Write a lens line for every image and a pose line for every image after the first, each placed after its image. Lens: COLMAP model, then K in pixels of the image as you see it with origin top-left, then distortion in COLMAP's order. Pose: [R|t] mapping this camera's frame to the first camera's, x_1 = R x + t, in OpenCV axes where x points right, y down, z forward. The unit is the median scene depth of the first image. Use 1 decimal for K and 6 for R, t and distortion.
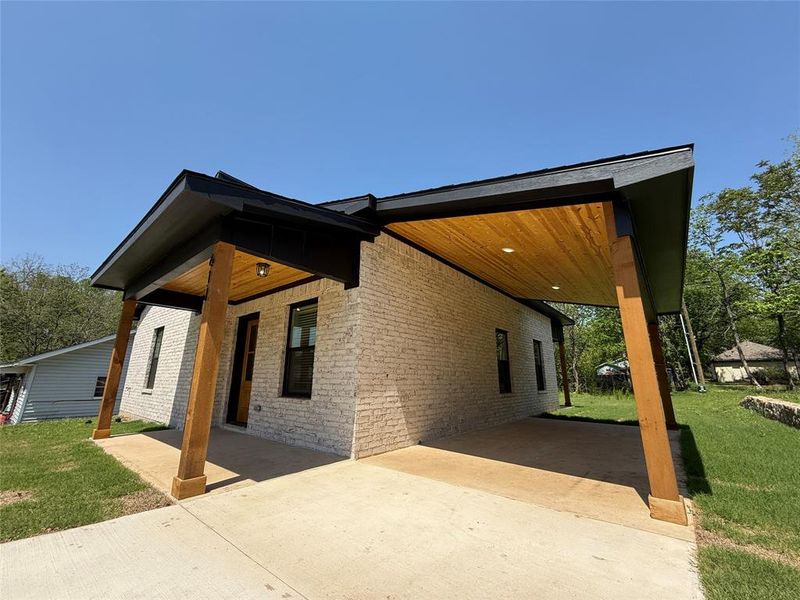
lens RADIAL K [[317.3, 0, 397.6], [0, 317.3, 299.9], [0, 0, 1]] dist [0.000459, 0.000198]
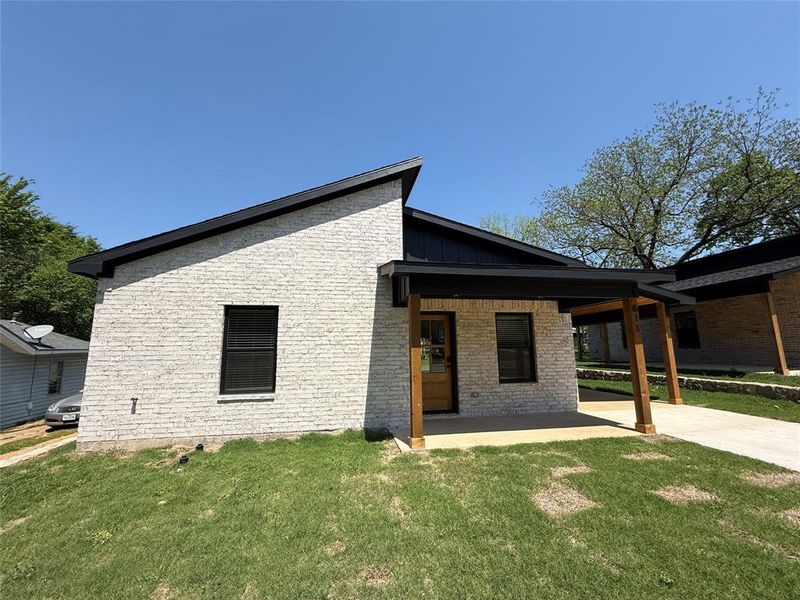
lens RADIAL K [[317.3, 0, 397.6], [0, 317.3, 299.9], [0, 0, 1]] dist [0.000459, 0.000198]
pose [[0.650334, 0.104204, 0.752468, -1.585090], [-0.169320, 0.985512, 0.009860, 0.020858], [-0.740538, -0.133820, 0.658556, 0.464478]]
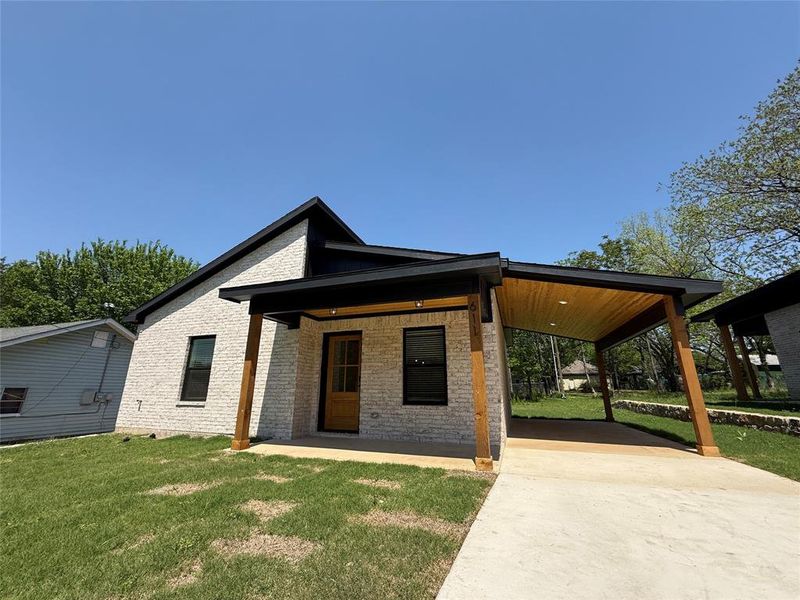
lens RADIAL K [[317.3, 0, 397.6], [0, 317.3, 299.9], [0, 0, 1]] dist [0.000459, 0.000198]
pose [[0.938689, 0.089981, 0.332815, -0.786029], [-0.079998, 0.995841, -0.043608, -0.036960], [-0.335355, 0.014310, 0.941983, -0.132305]]
